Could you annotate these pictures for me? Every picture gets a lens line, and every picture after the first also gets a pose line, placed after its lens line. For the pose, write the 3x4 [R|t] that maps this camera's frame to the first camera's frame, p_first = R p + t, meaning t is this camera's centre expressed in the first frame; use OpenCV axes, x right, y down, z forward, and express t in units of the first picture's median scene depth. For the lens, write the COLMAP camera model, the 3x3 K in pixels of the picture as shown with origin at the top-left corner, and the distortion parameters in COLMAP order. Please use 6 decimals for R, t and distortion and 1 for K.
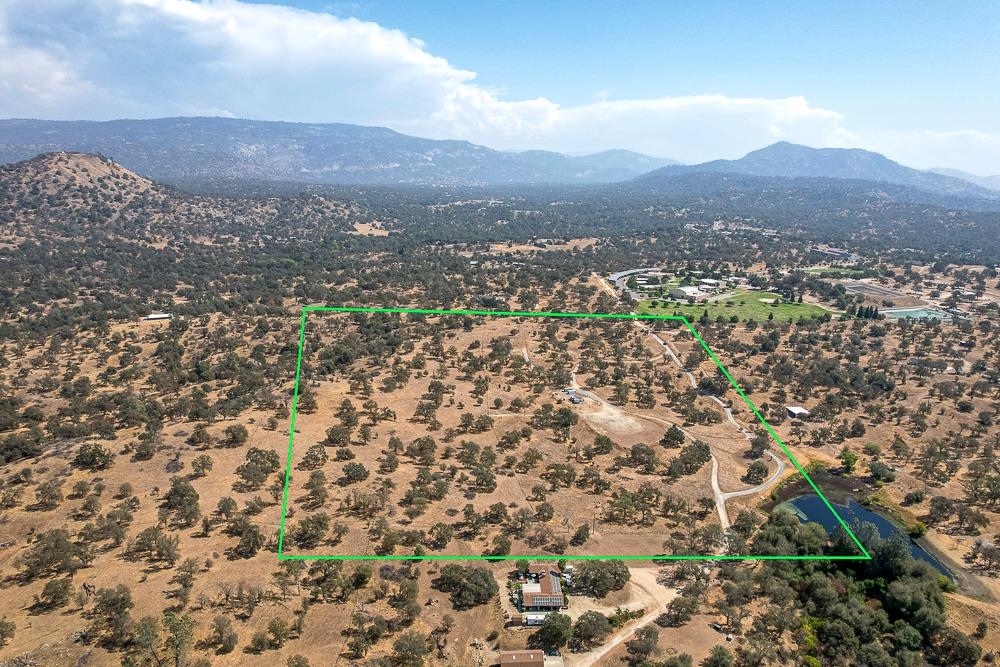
lens RADIAL K [[645.9, 0, 519.4], [0, 645.9, 337.0], [0, 0, 1]] dist [-0.059257, 0.064310]
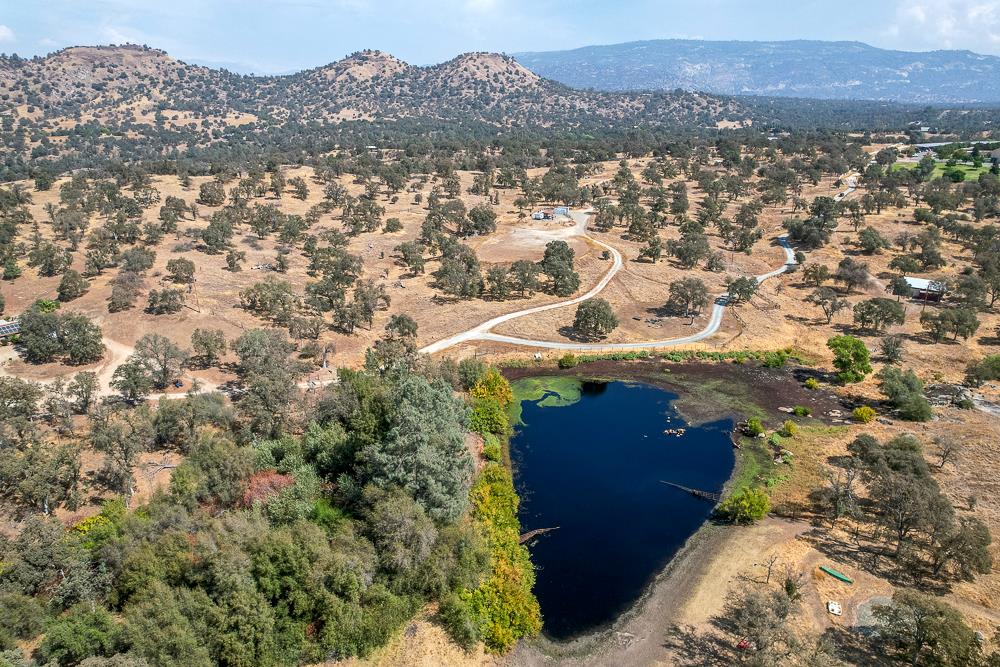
lens RADIAL K [[642.7, 0, 500.8], [0, 642.7, 312.1], [0, 0, 1]] dist [-0.059122, 0.074924]
pose [[0.774301, 0.187819, -0.604303, 0.094262], [-0.143220, 0.982173, 0.121752, 0.023213], [0.616398, -0.007725, 0.787397, 0.086068]]
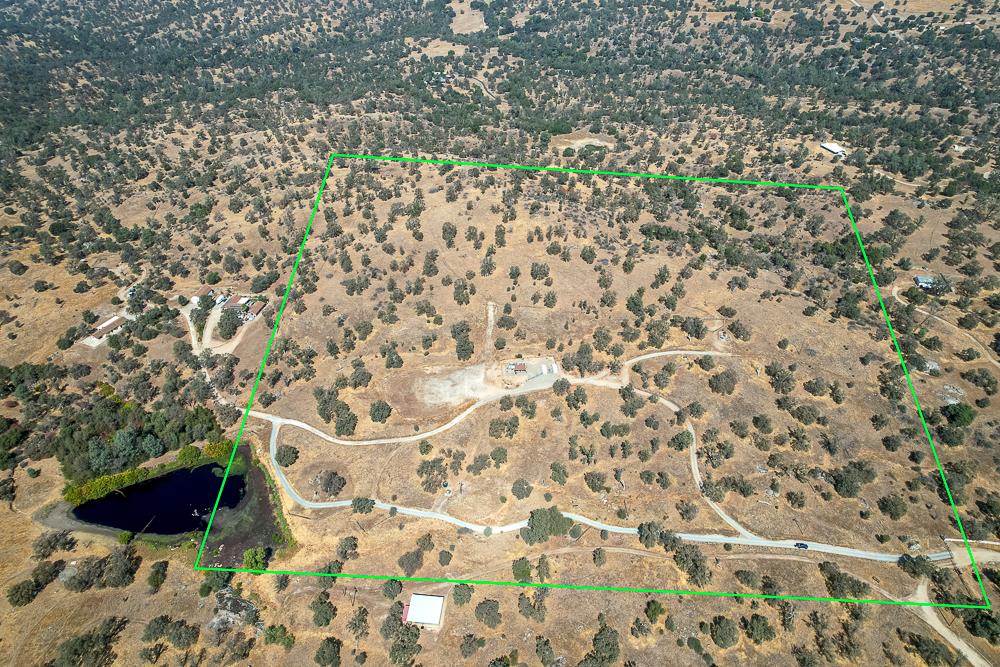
lens RADIAL K [[638.3, 0, 508.3], [0, 638.3, 332.9], [0, 0, 1]] dist [-0.056518, 0.060467]
pose [[-0.208056, 0.571865, -0.793526, 0.144146], [-0.240563, 0.756442, 0.608214, -0.086835], [0.948073, 0.317435, -0.019813, 0.191755]]
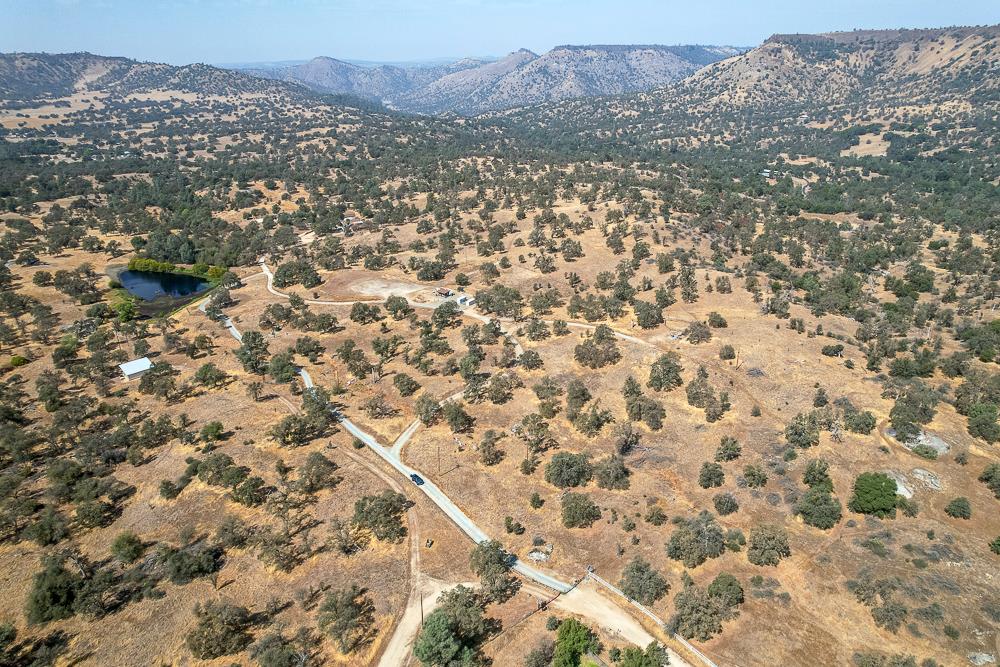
lens RADIAL K [[629.3, 0, 502.6], [0, 629.3, 332.6], [0, 0, 1]] dist [-0.048888, 0.059237]
pose [[-0.808508, 0.224368, -0.544035, 0.092870], [-0.154040, 0.811546, 0.563617, -0.061760], [0.567967, 0.539492, -0.621580, 0.301818]]
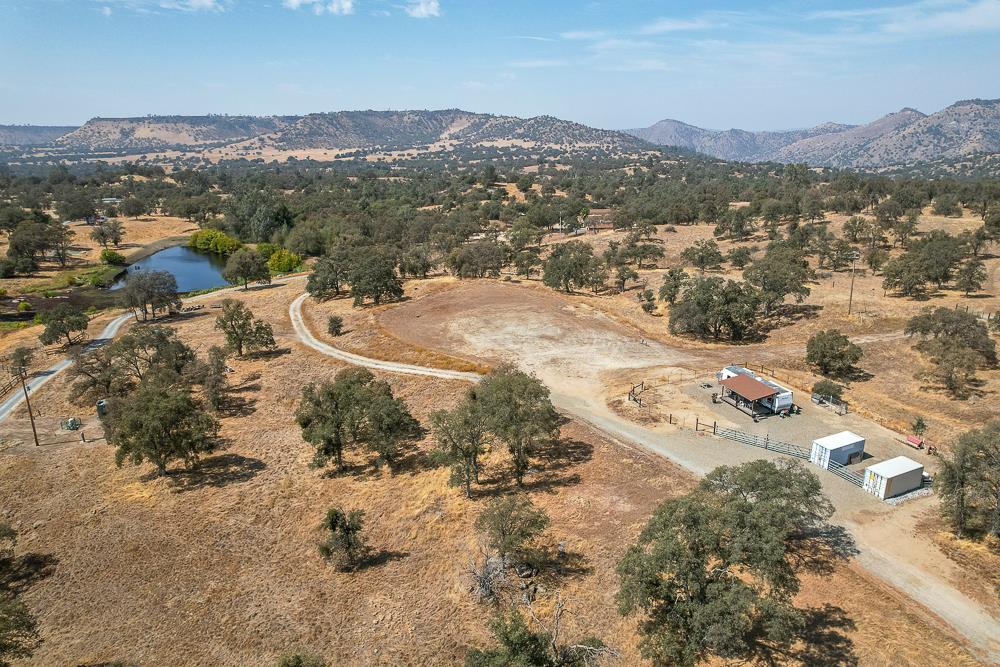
lens RADIAL K [[637.6, 0, 496.2], [0, 637.6, 329.7], [0, 0, 1]] dist [-0.059613, 0.064967]
pose [[-0.993773, 0.022062, -0.109215, 0.037275], [-0.038215, 0.853254, 0.520093, -0.002481], [0.104663, 0.521028, -0.847098, 0.220293]]
